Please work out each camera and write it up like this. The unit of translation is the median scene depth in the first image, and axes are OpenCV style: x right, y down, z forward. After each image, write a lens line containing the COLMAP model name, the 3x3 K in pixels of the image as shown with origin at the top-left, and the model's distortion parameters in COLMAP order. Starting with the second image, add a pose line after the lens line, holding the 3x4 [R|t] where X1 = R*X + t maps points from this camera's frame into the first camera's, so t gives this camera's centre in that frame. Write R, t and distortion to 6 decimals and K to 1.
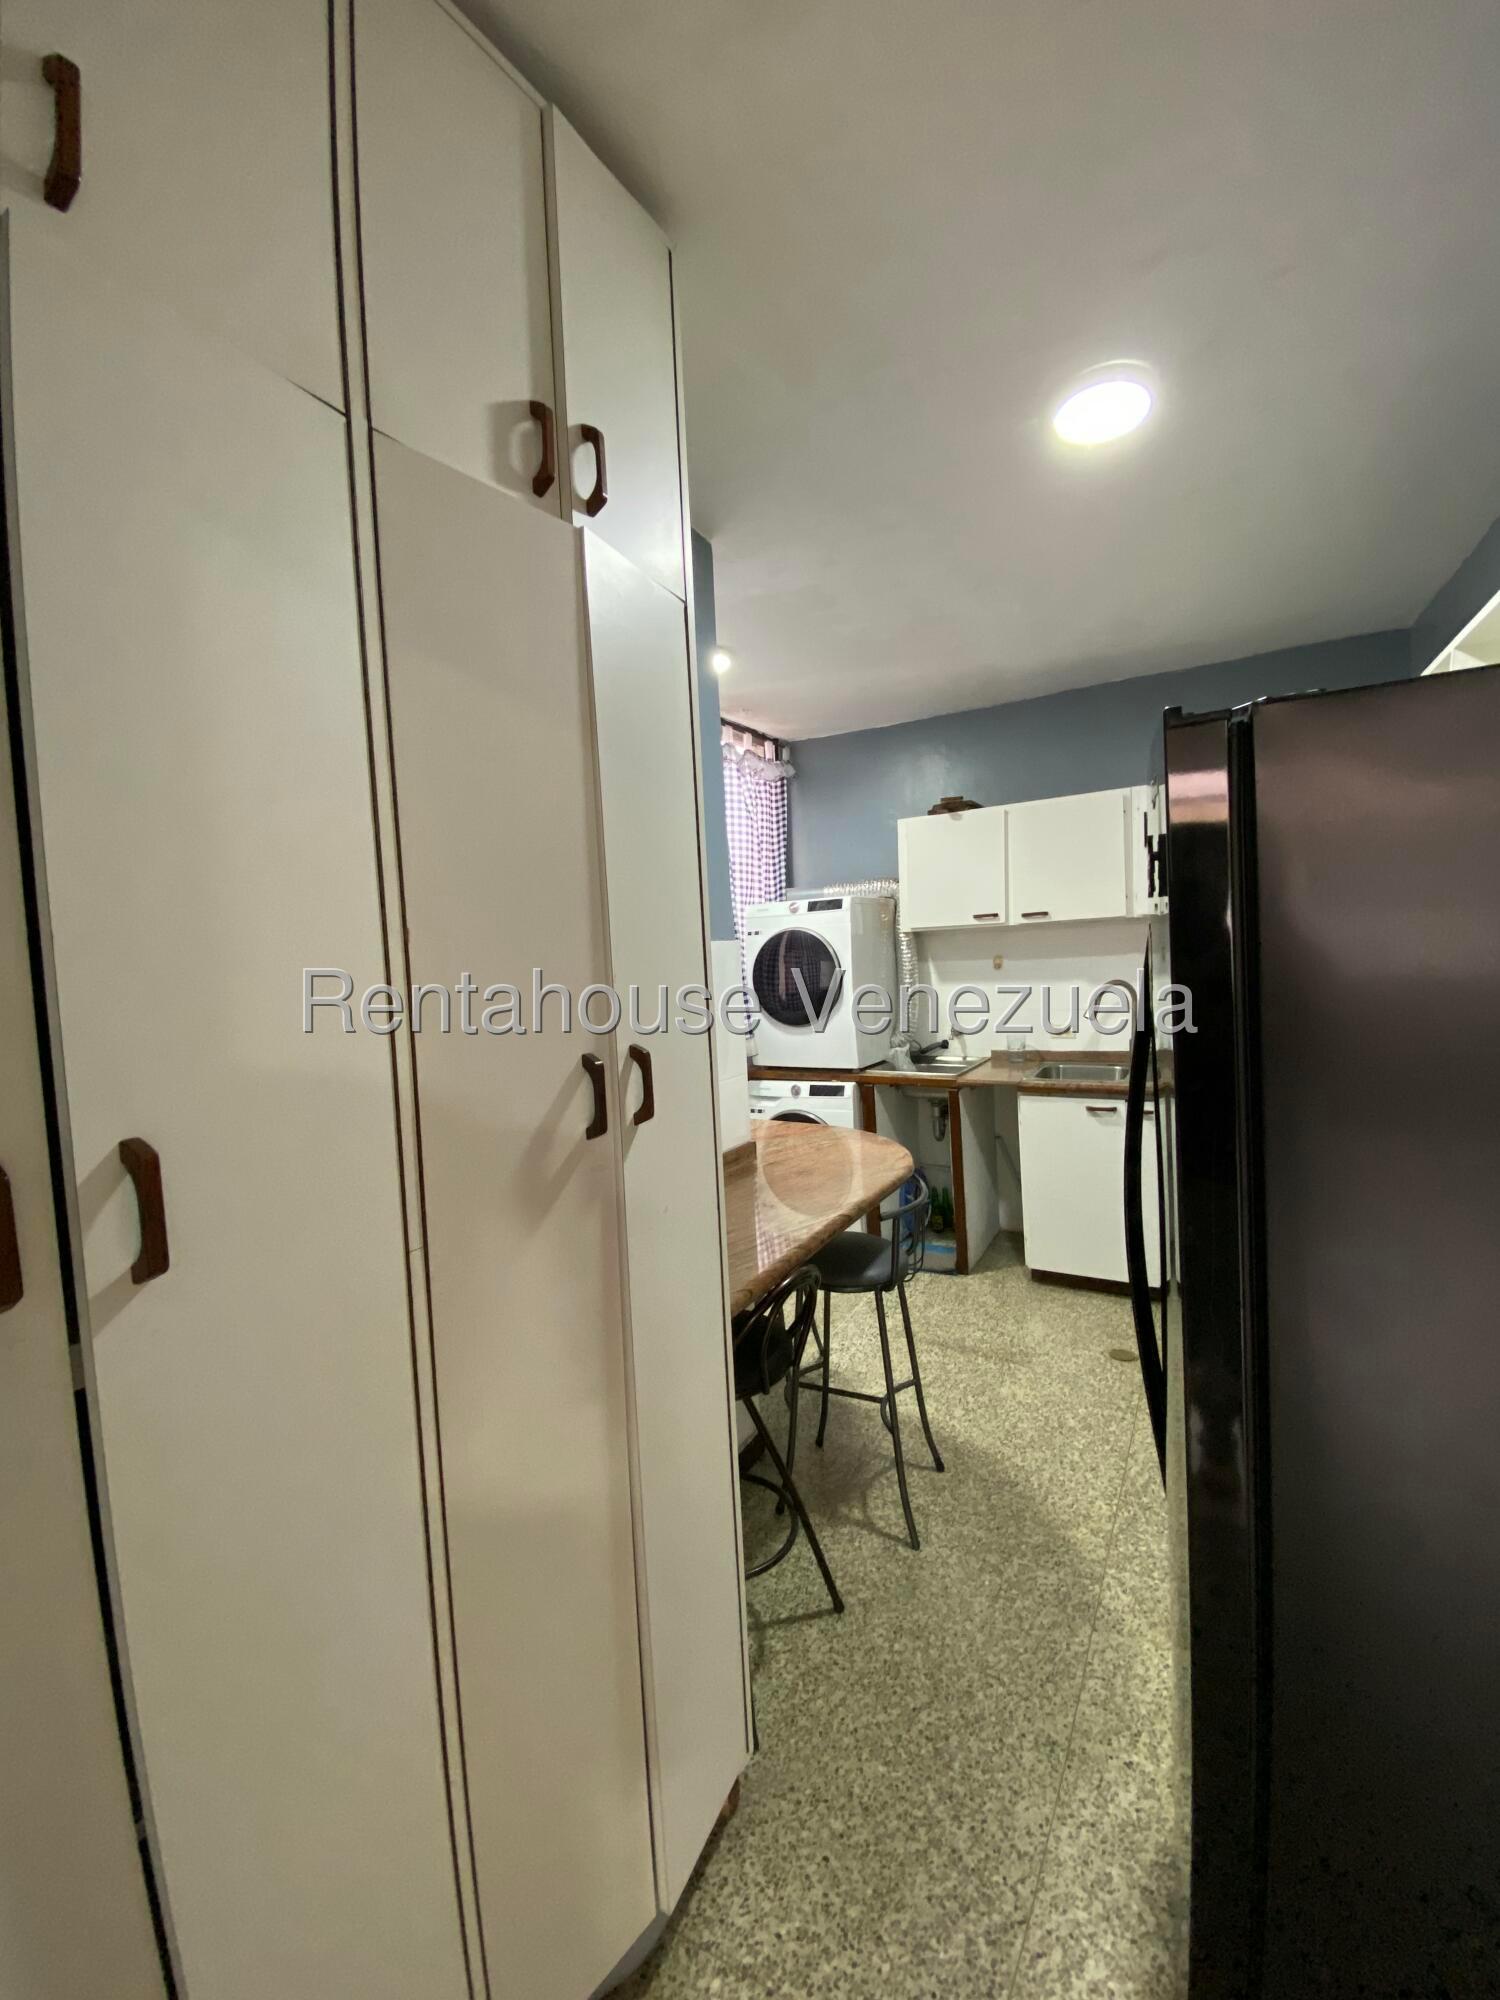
lens RADIAL K [[814.5, 0, 744.7], [0, 814.5, 997.9], [0, 0, 1]] dist [0.007570, -0.012821]
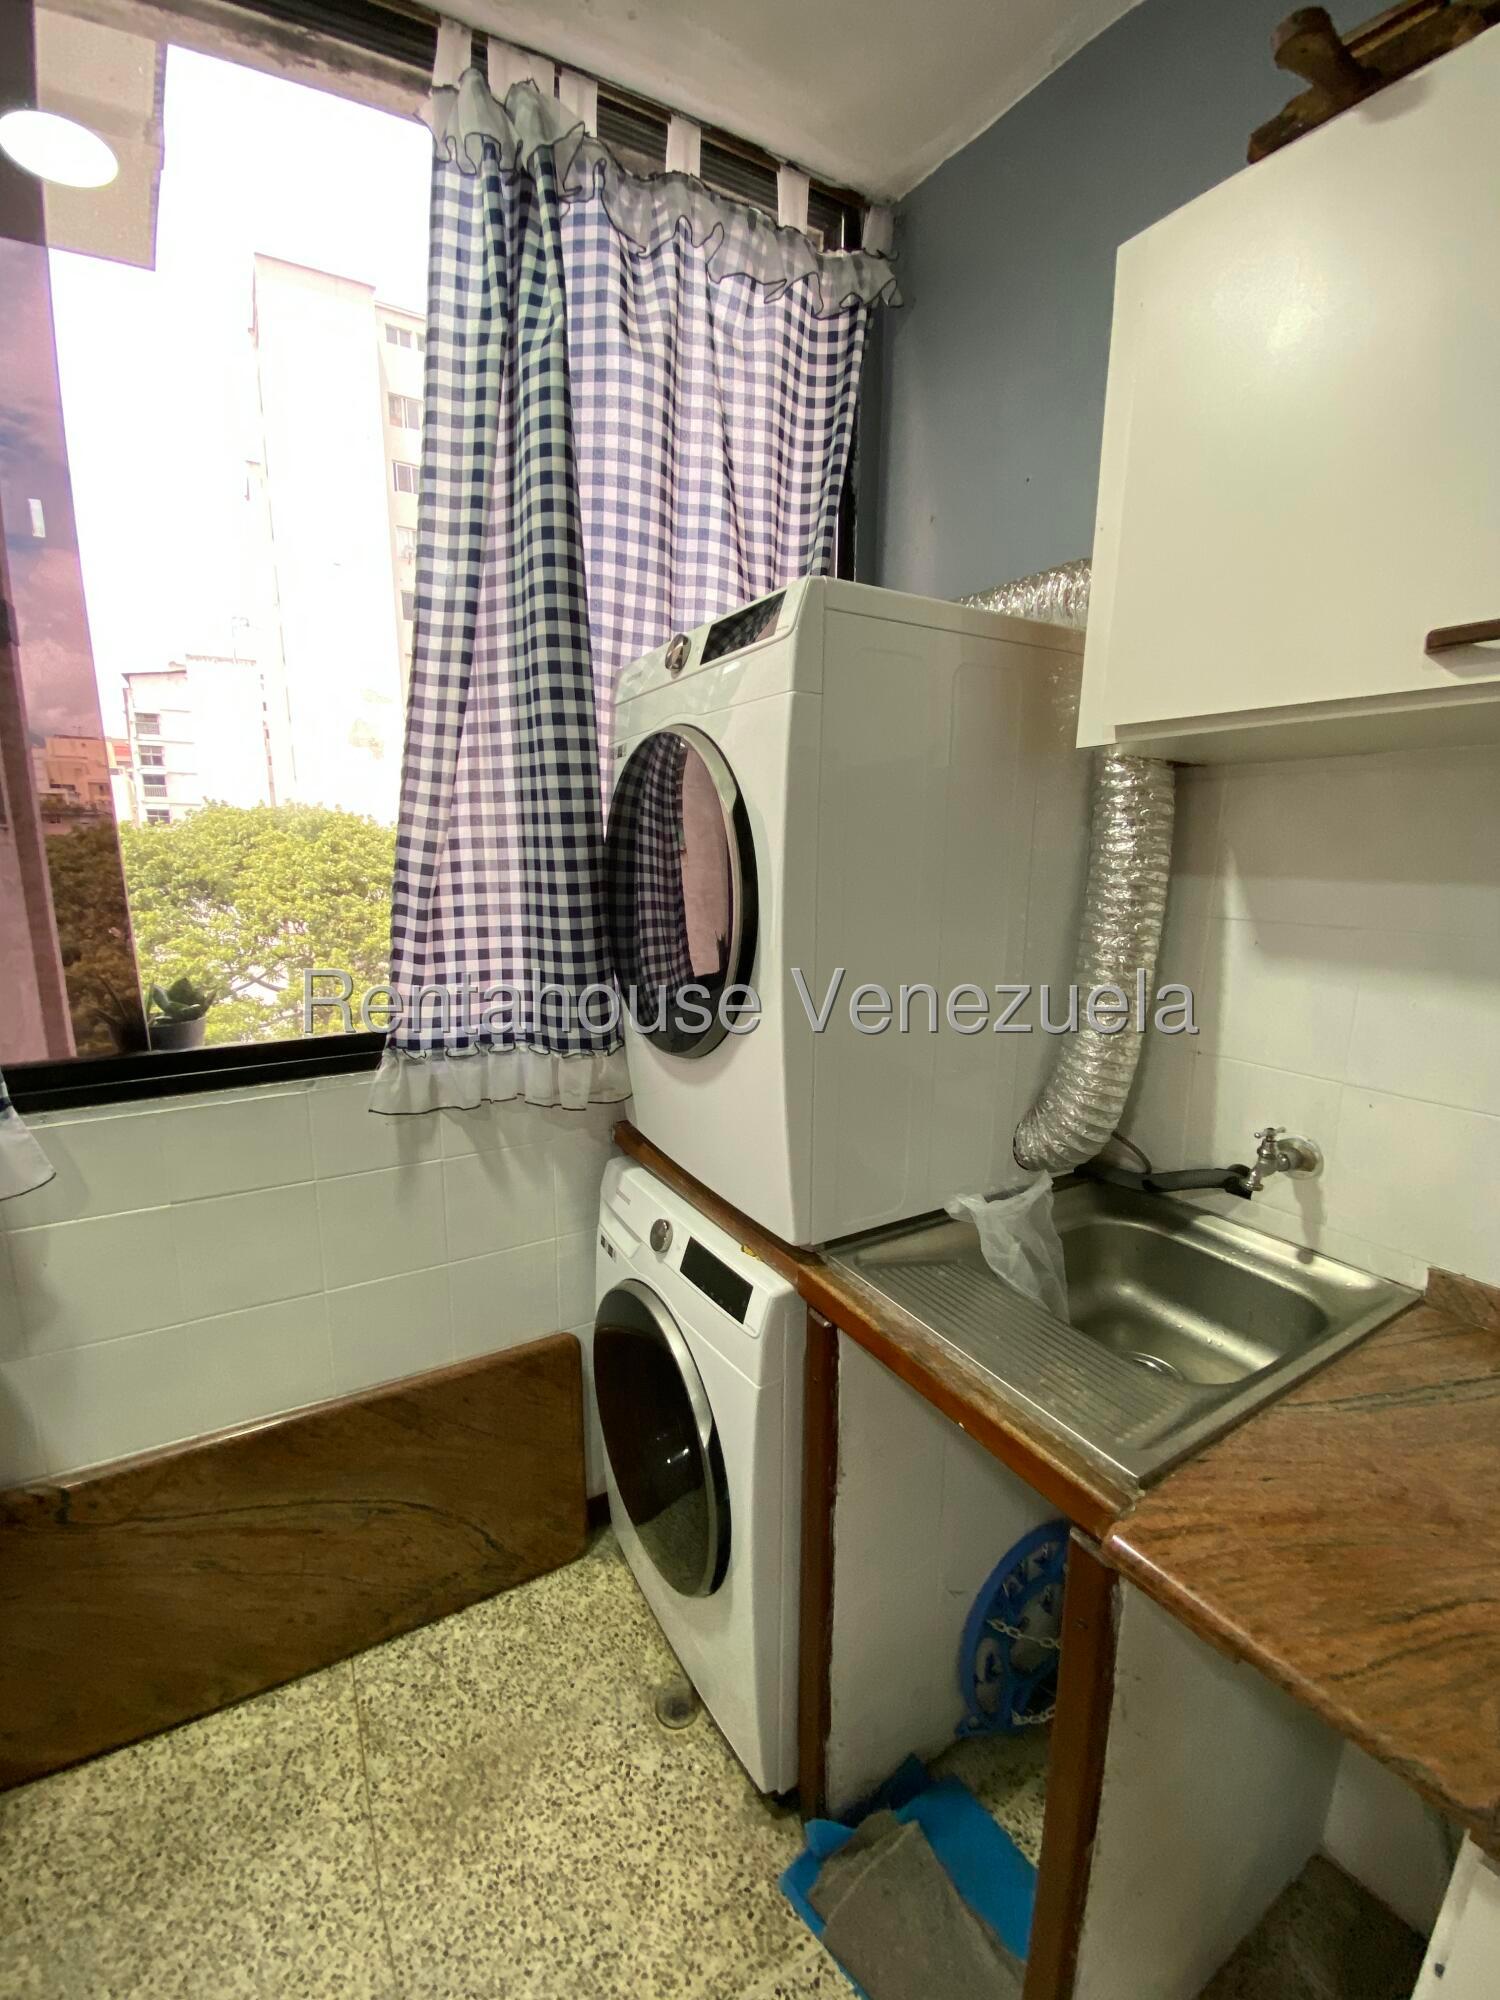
lens RADIAL K [[814.5, 0, 751.1], [0, 814.5, 1000.3], [0, 0, 1]] dist [0.007570, -0.012821]
pose [[0.878718, 0.141522, -0.455881, 0.220027], [-0.074630, 0.984026, 0.161626, -0.036213], [0.471472, -0.108001, 0.875243, 0.692290]]
